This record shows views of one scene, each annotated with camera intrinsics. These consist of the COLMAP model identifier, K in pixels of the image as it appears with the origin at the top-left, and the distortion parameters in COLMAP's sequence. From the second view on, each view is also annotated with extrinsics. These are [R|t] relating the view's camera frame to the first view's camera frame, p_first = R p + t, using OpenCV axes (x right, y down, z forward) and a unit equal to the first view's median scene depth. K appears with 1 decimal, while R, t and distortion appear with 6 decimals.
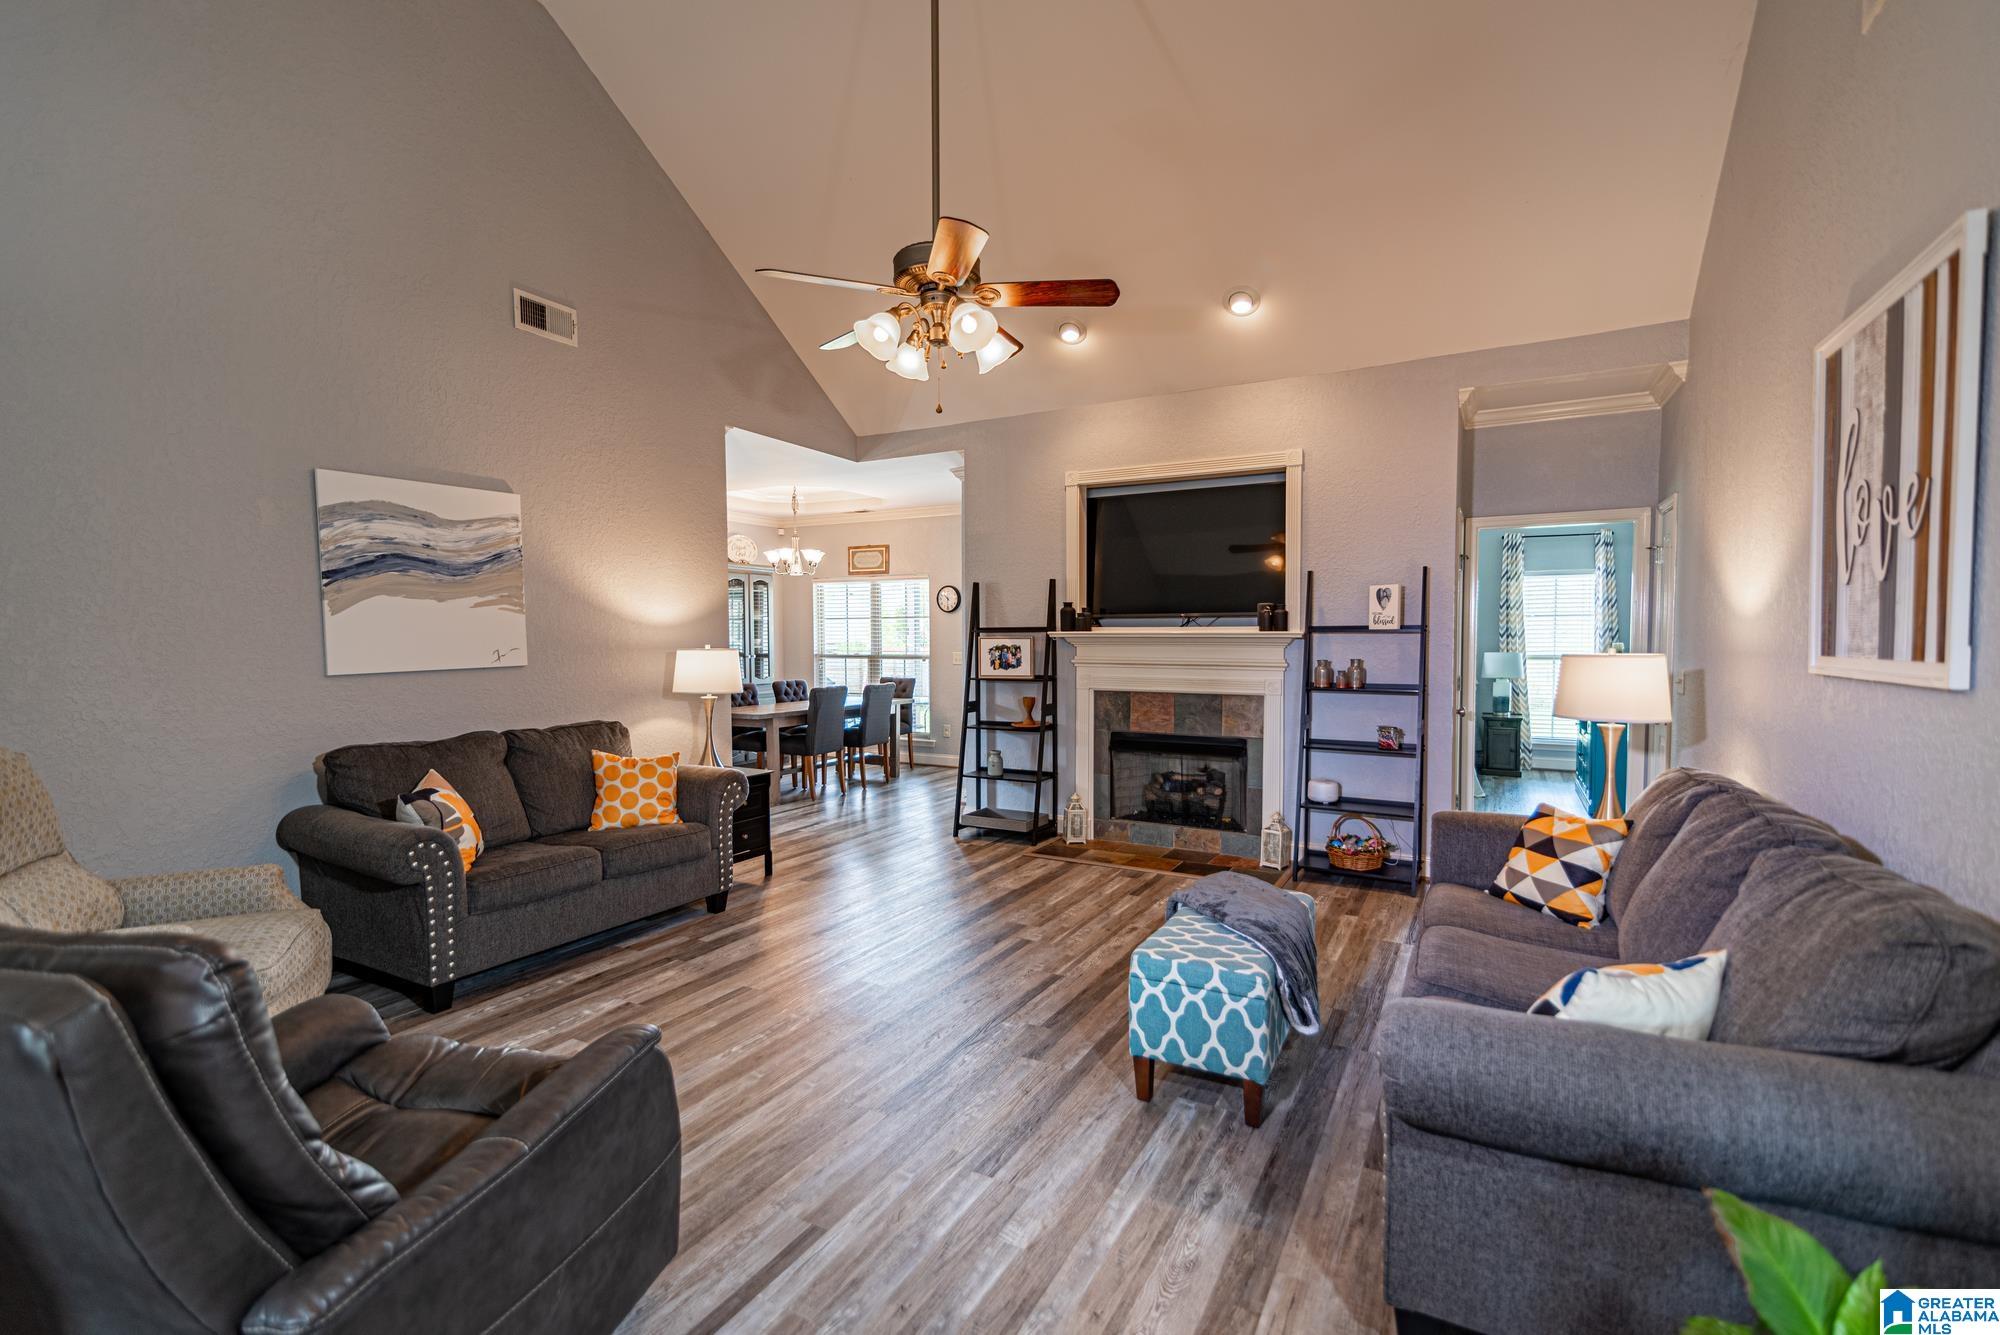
lens RADIAL K [[901.3, 0, 1013.9], [0, 901.3, 669.0], [0, 0, 1]] dist [0.011449, -0.000745]
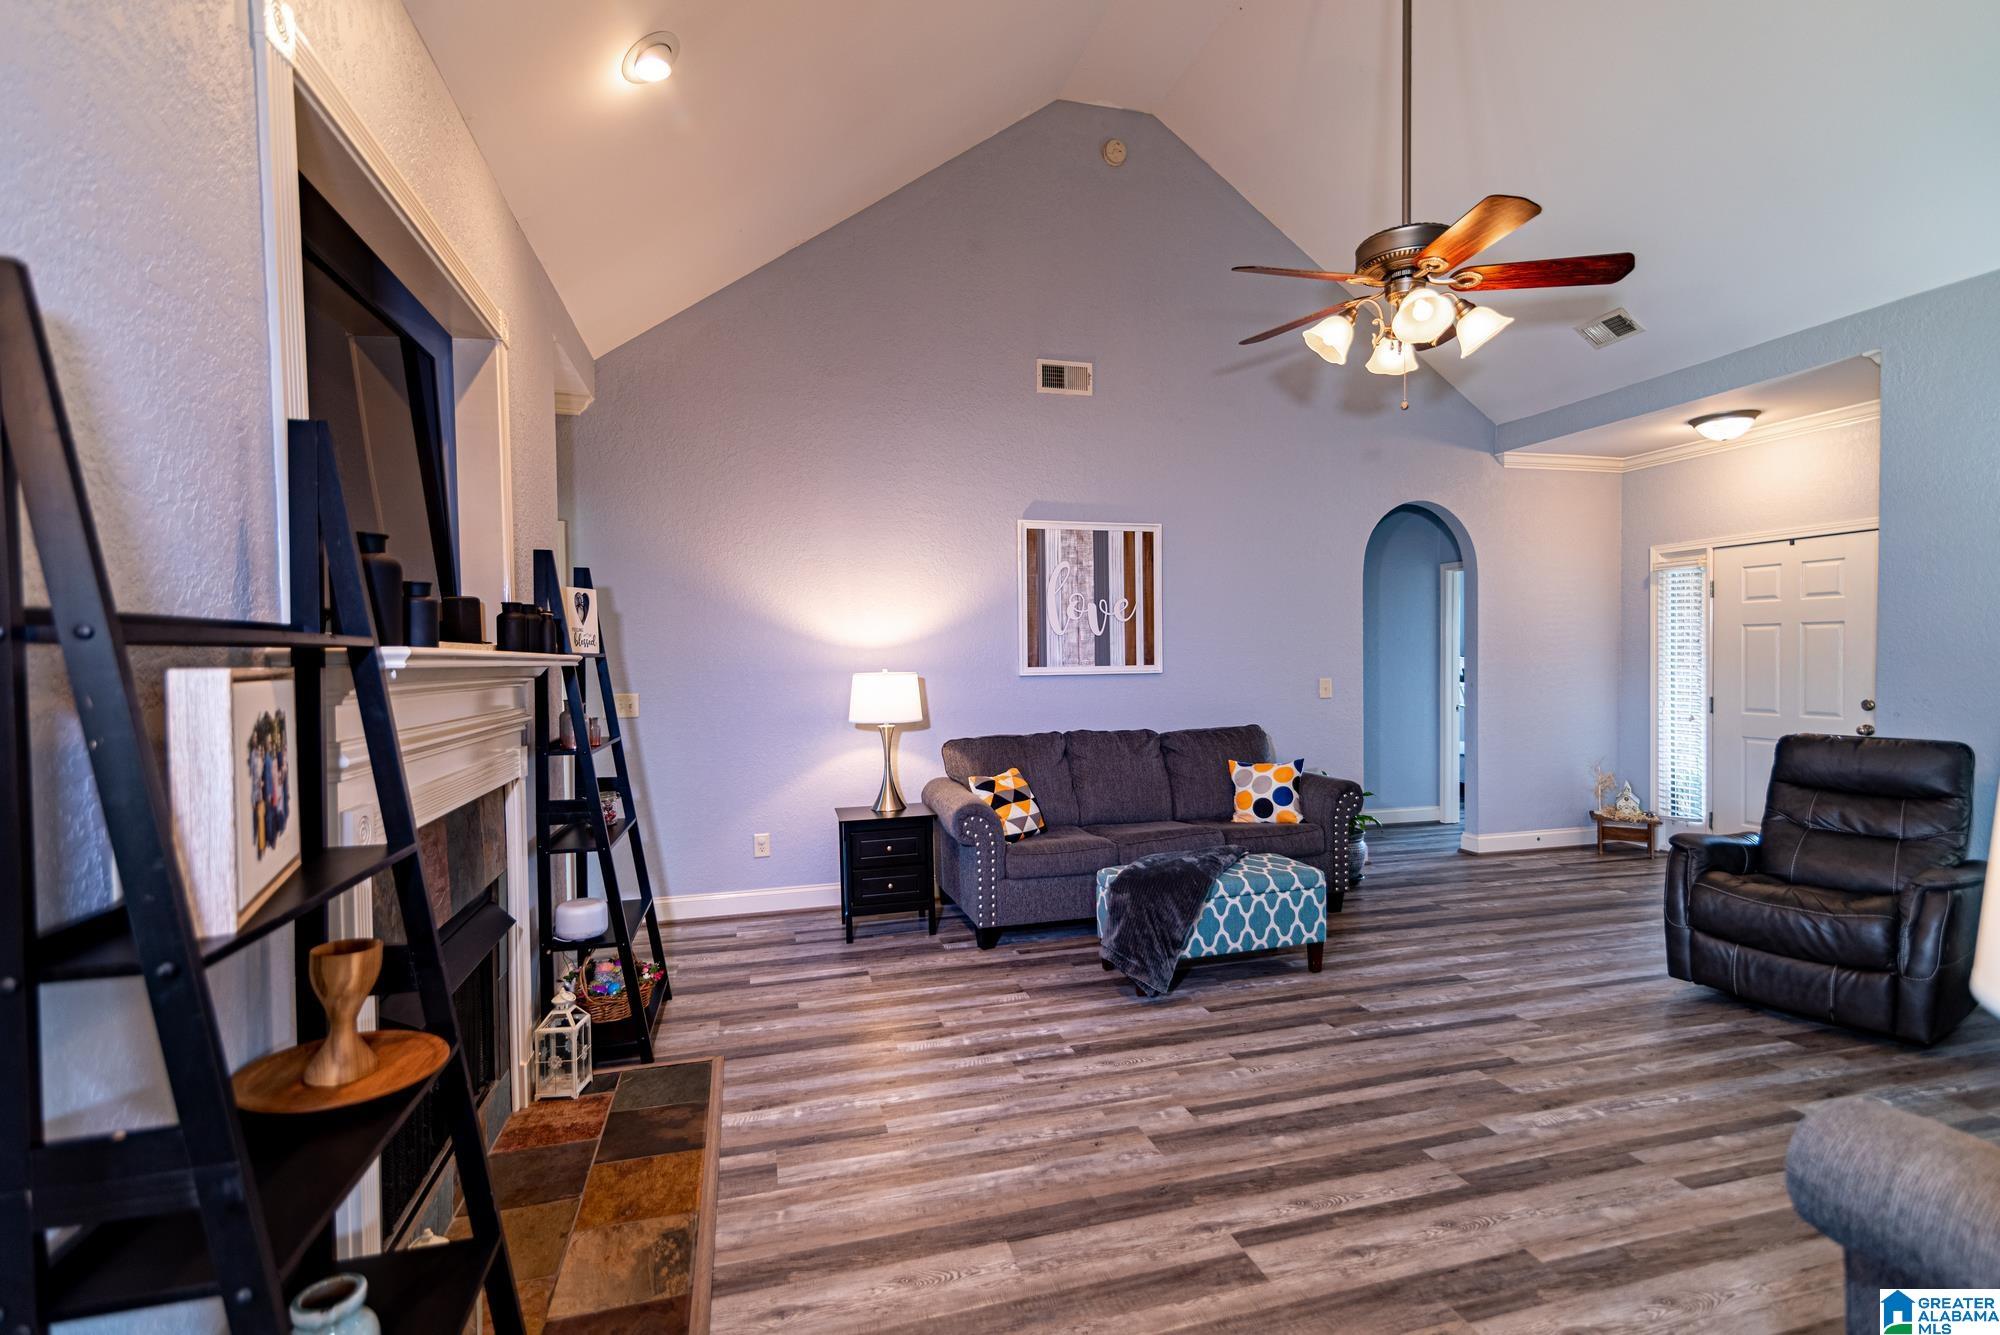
lens RADIAL K [[901.3, 0, 1013.9], [0, 901.3, 669.0], [0, 0, 1]] dist [0.011449, -0.000745]
pose [[-0.692982, 0.002889, 0.720949, -0.417947], [0.040389, 0.998577, 0.034821, -0.057473], [-0.719823, 0.053249, -0.692113, 1.718995]]
